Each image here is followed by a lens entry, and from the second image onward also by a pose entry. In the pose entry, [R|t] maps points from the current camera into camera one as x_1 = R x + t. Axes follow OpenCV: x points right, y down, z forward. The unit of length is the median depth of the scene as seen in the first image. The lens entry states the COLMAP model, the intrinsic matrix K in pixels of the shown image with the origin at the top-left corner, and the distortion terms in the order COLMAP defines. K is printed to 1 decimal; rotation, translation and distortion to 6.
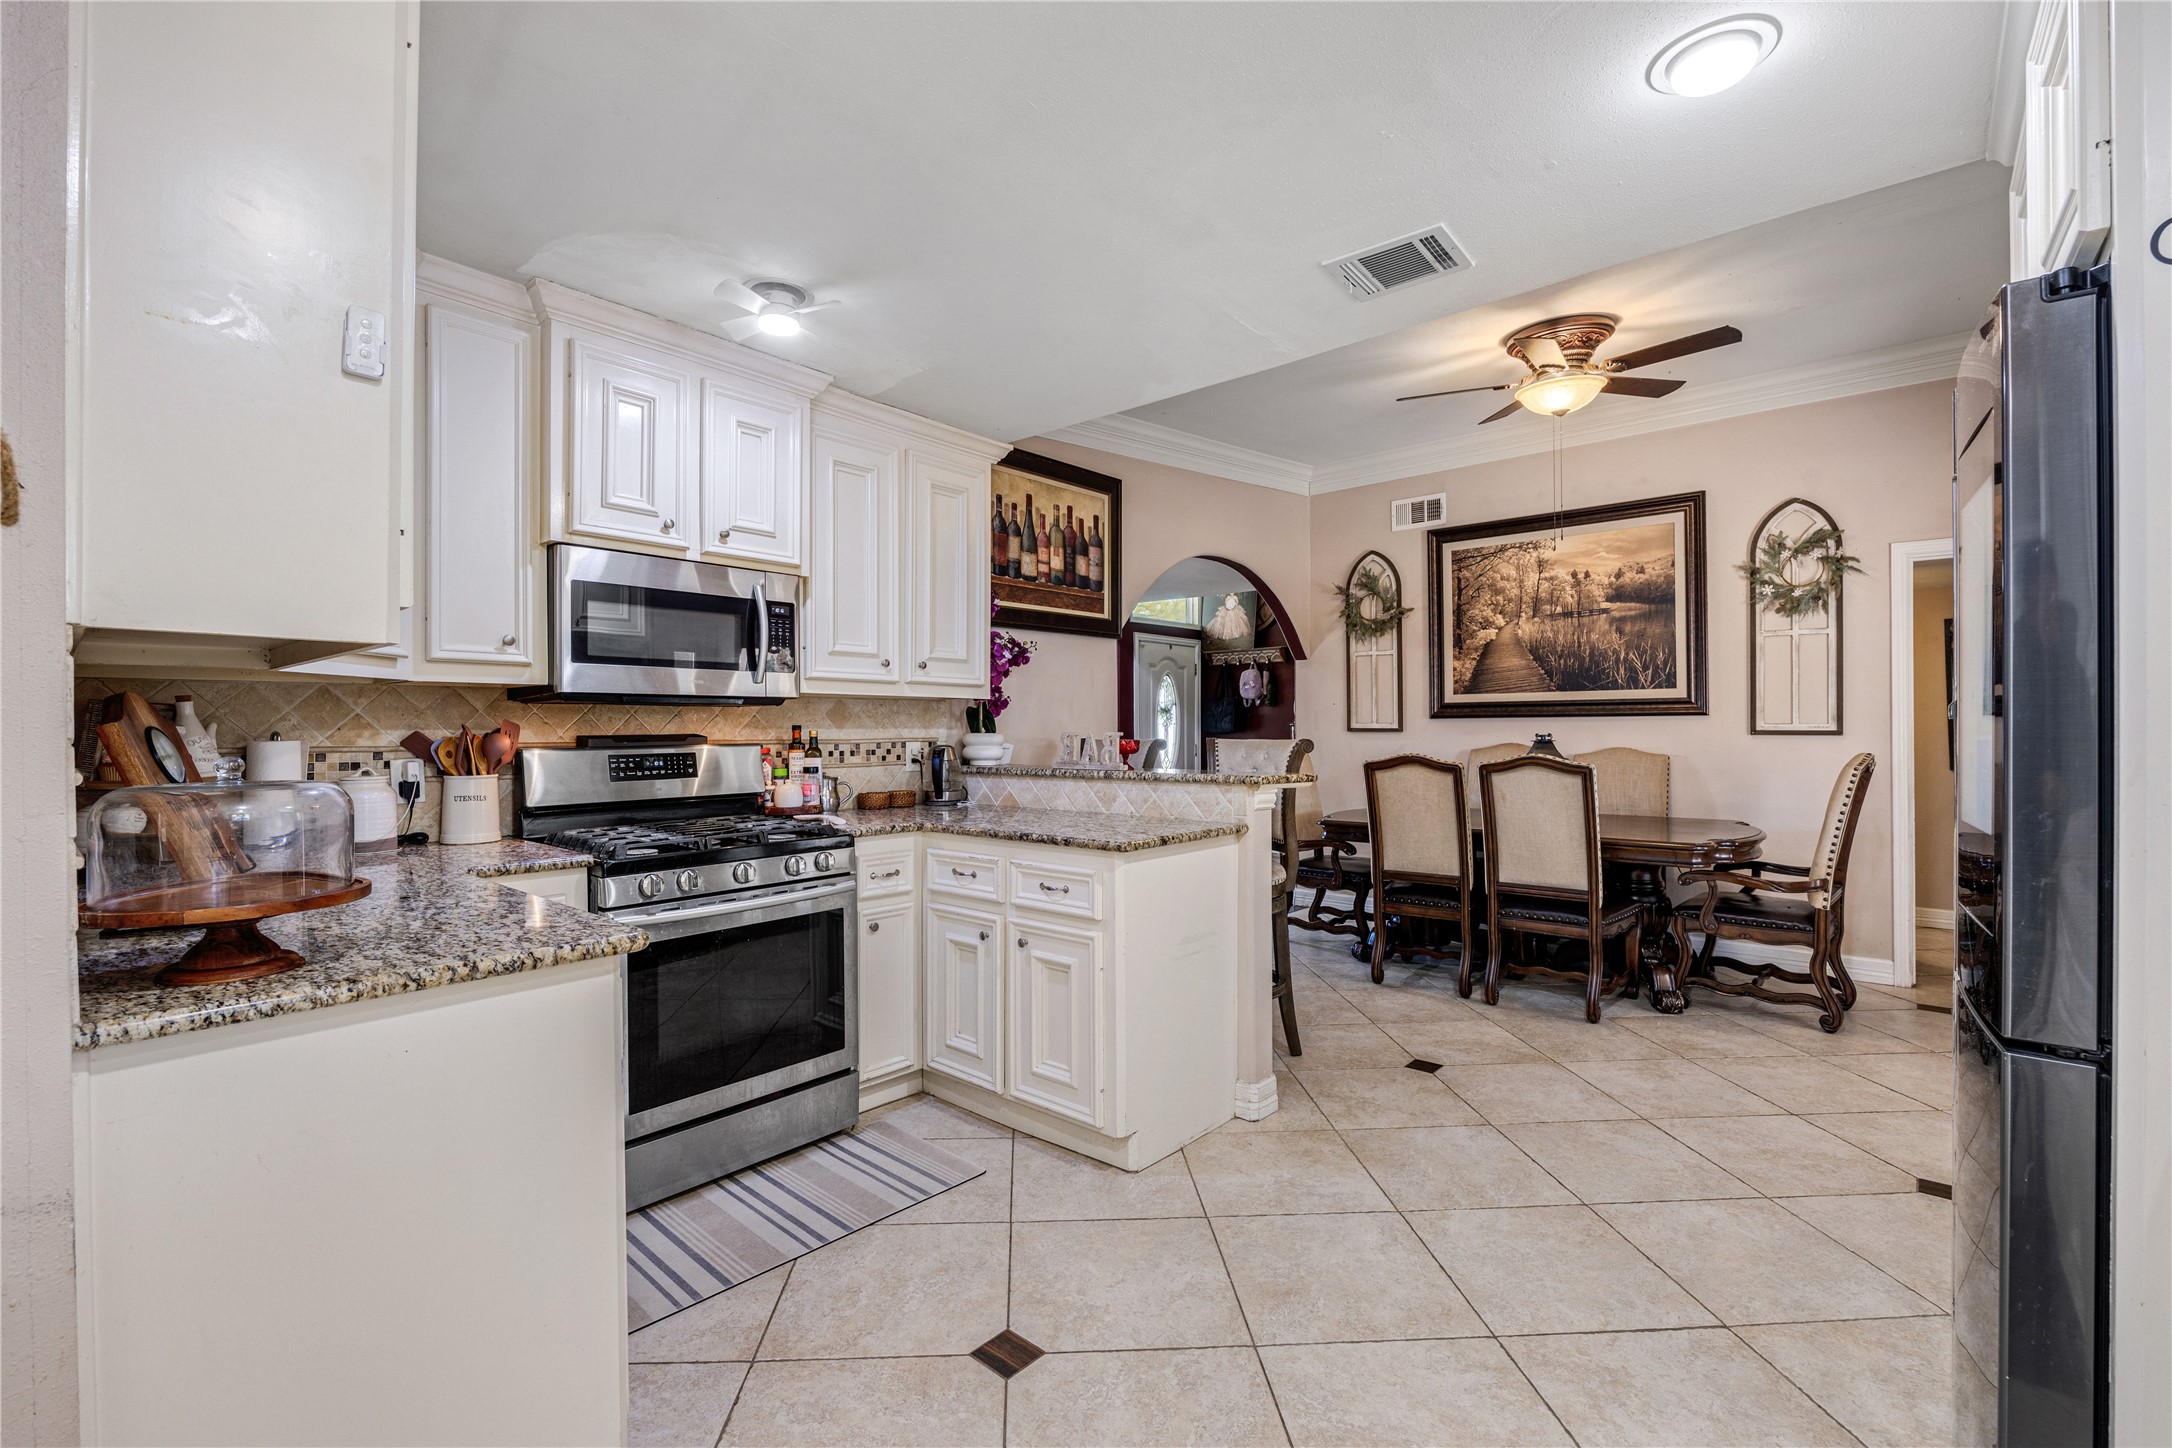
lens RADIAL K [[941.4, 0, 1074.4], [0, 941.4, 721.0], [0, 0, 1]] dist [-0.014943, 0.001464]
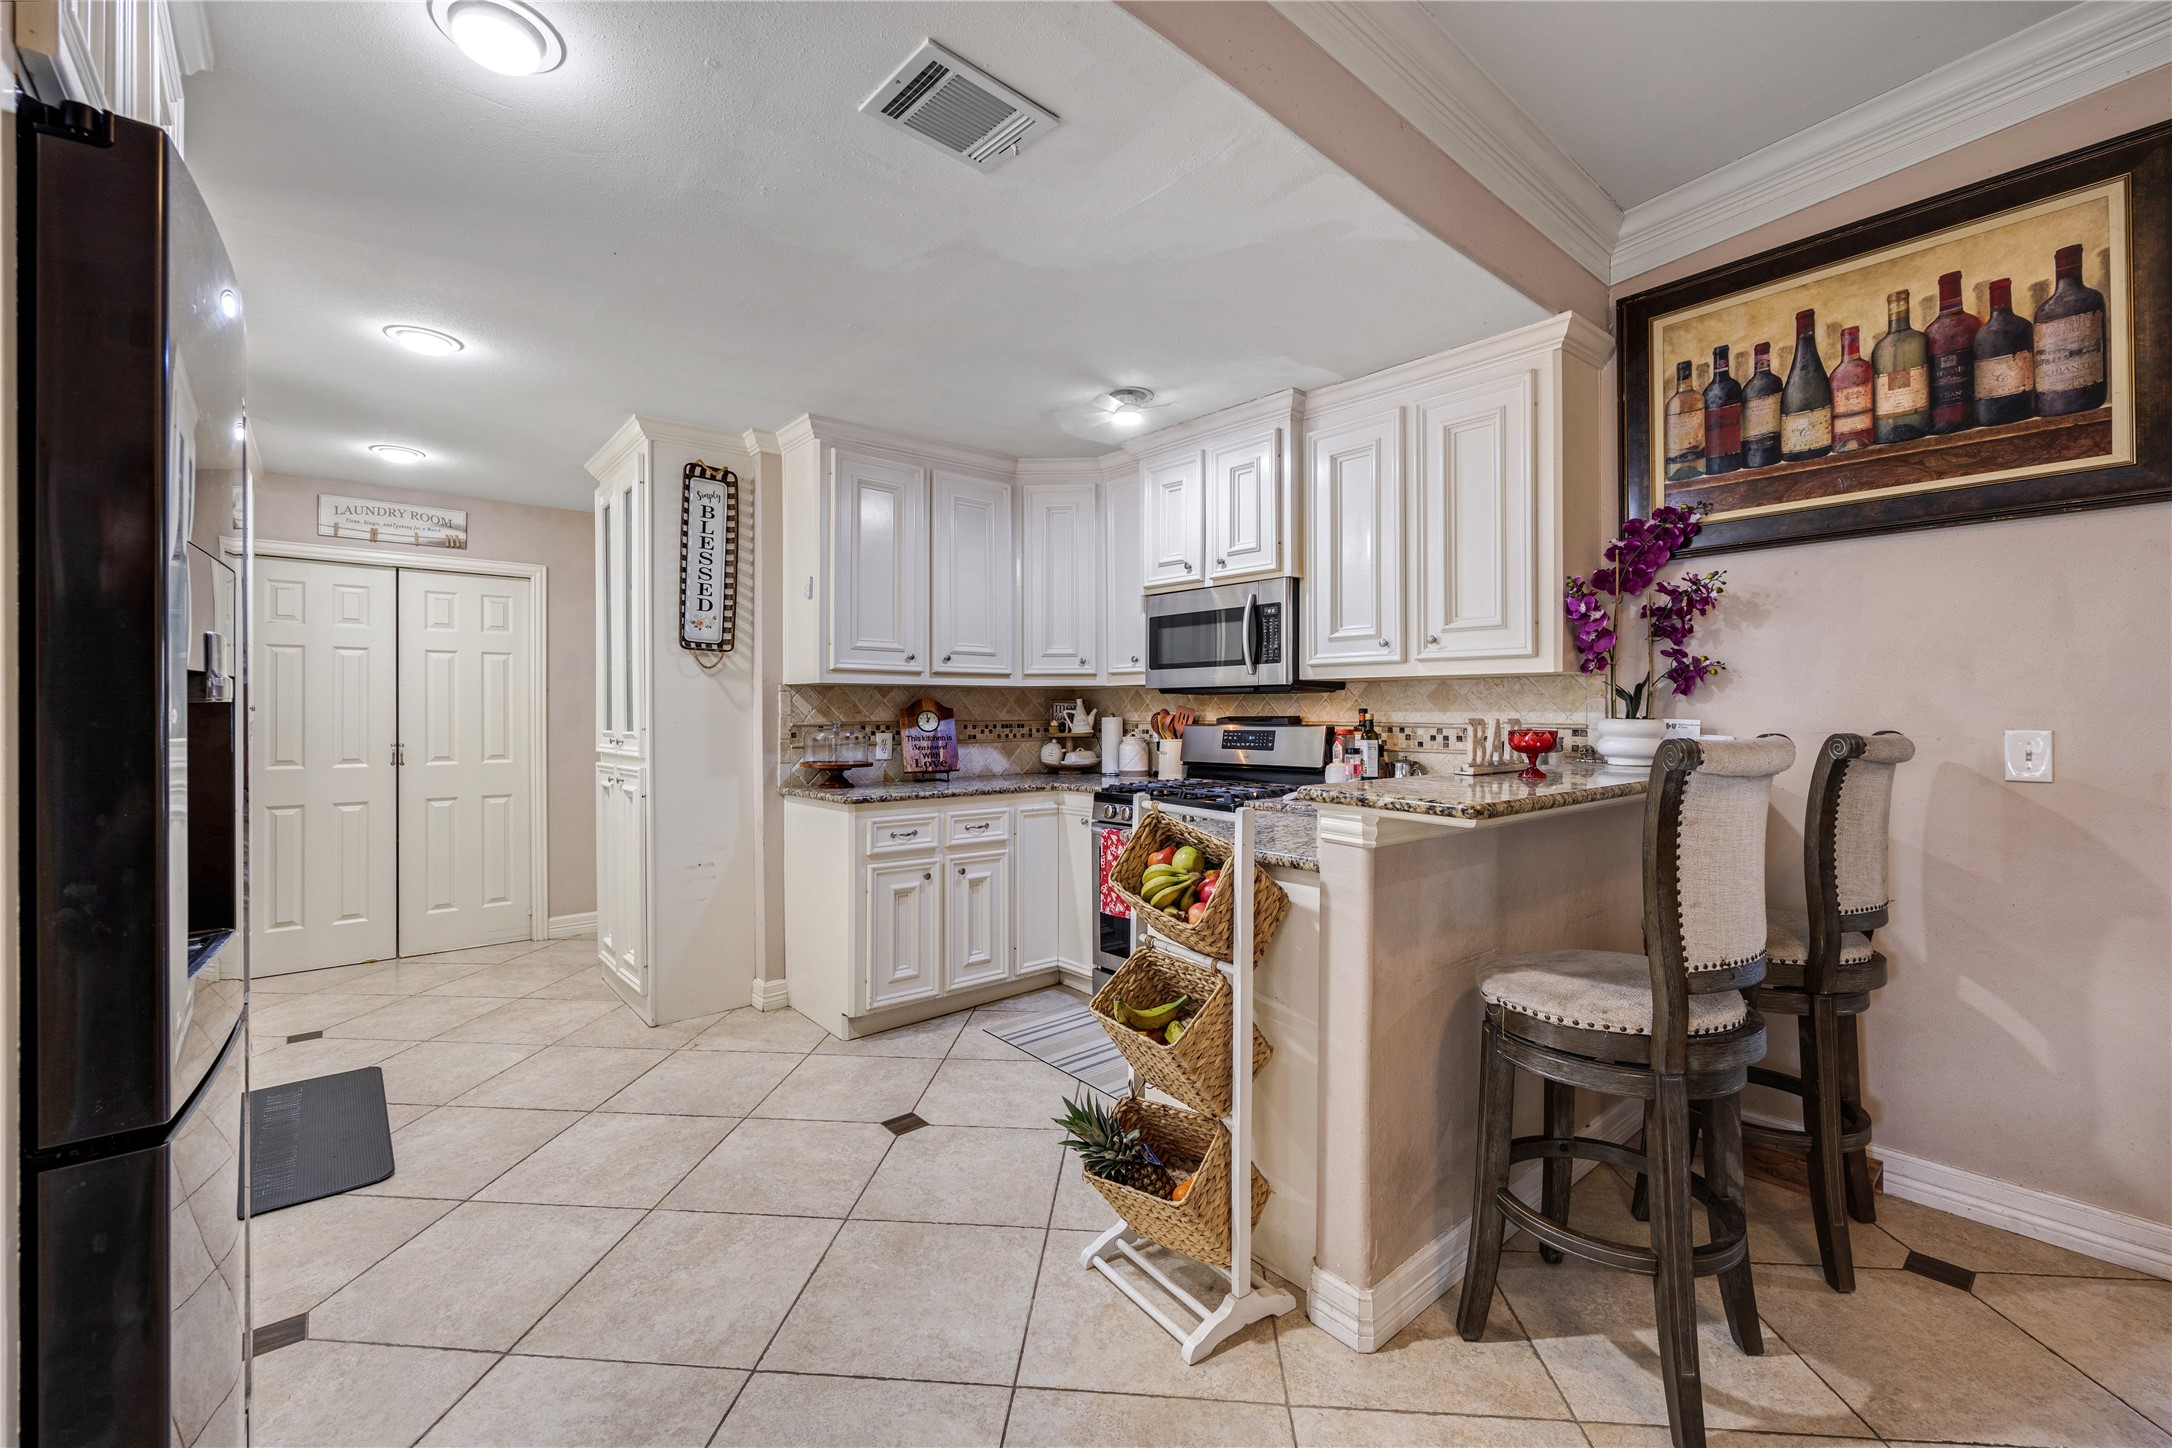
lens RADIAL K [[872.0, 0, 1081.5], [0, 872.0, 712.5], [0, 0, 1]] dist [-0.003963, 0.000182]
pose [[-0.132774, 0.002853, -0.991142, 0.599271], [0.007650, 0.999969, 0.001854, 0.004013], [0.991117, -0.007336, -0.132792, 0.685643]]
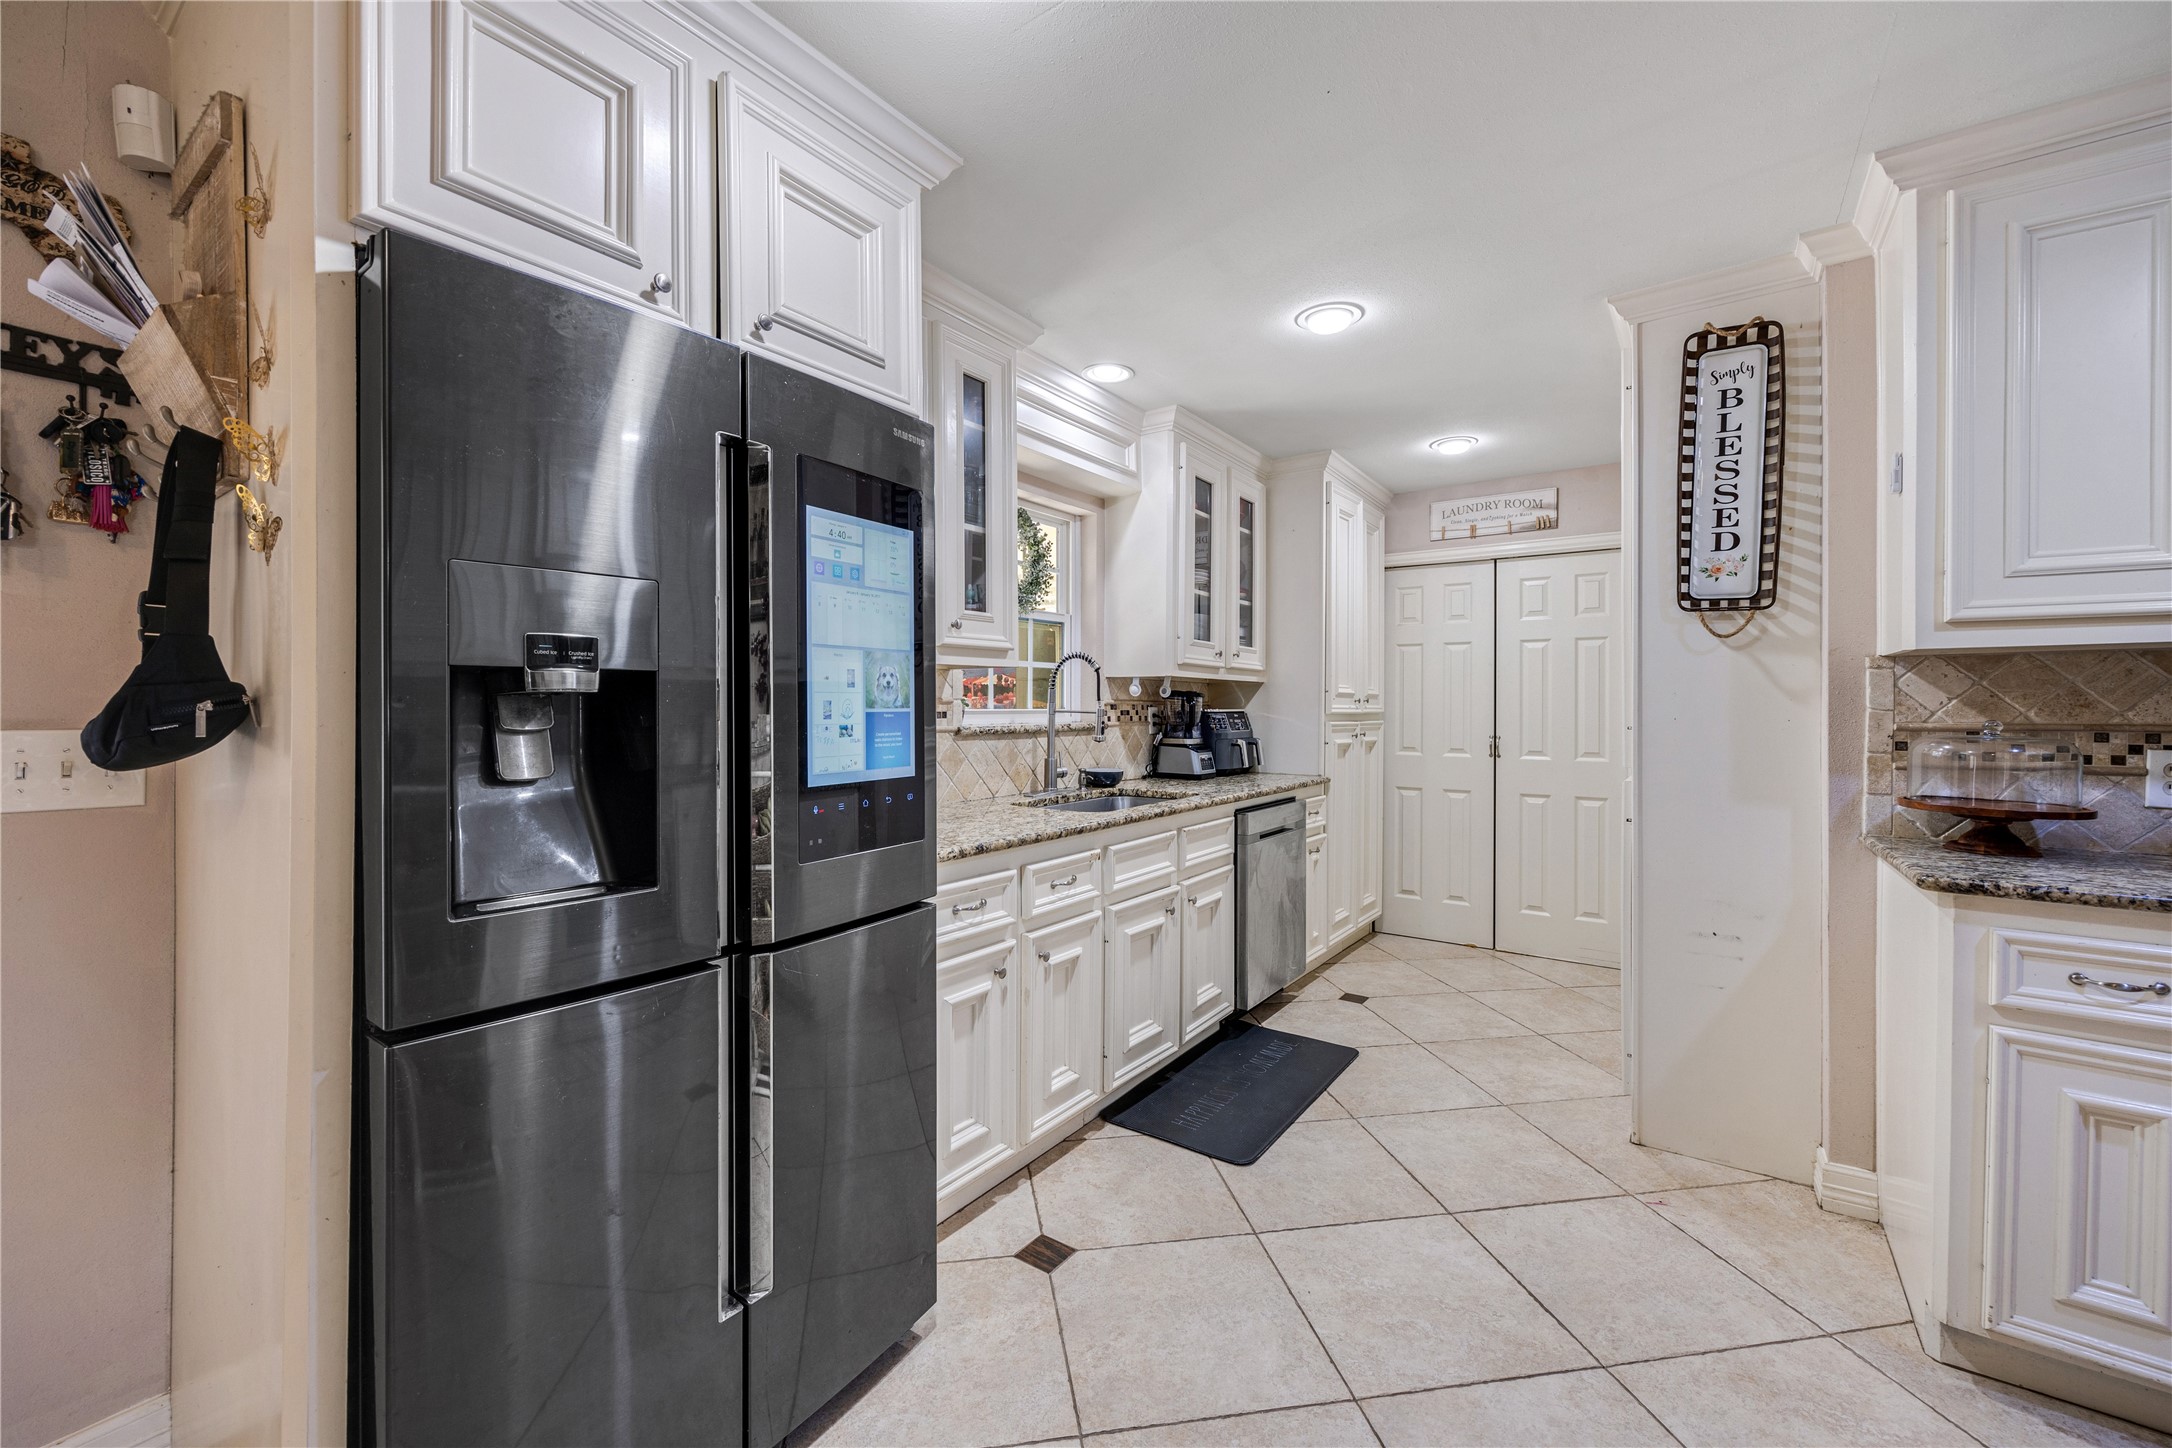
lens RADIAL K [[872.0, 0, 1080.3], [0, 872.0, 705.7], [0, 0, 1]] dist [-0.003963, 0.000182]
pose [[-0.993753, 0.000039, -0.111602, 0.262609], [0.000556, 0.999989, -0.004597, 0.005853], [0.111600, -0.004630, -0.993742, 0.718338]]
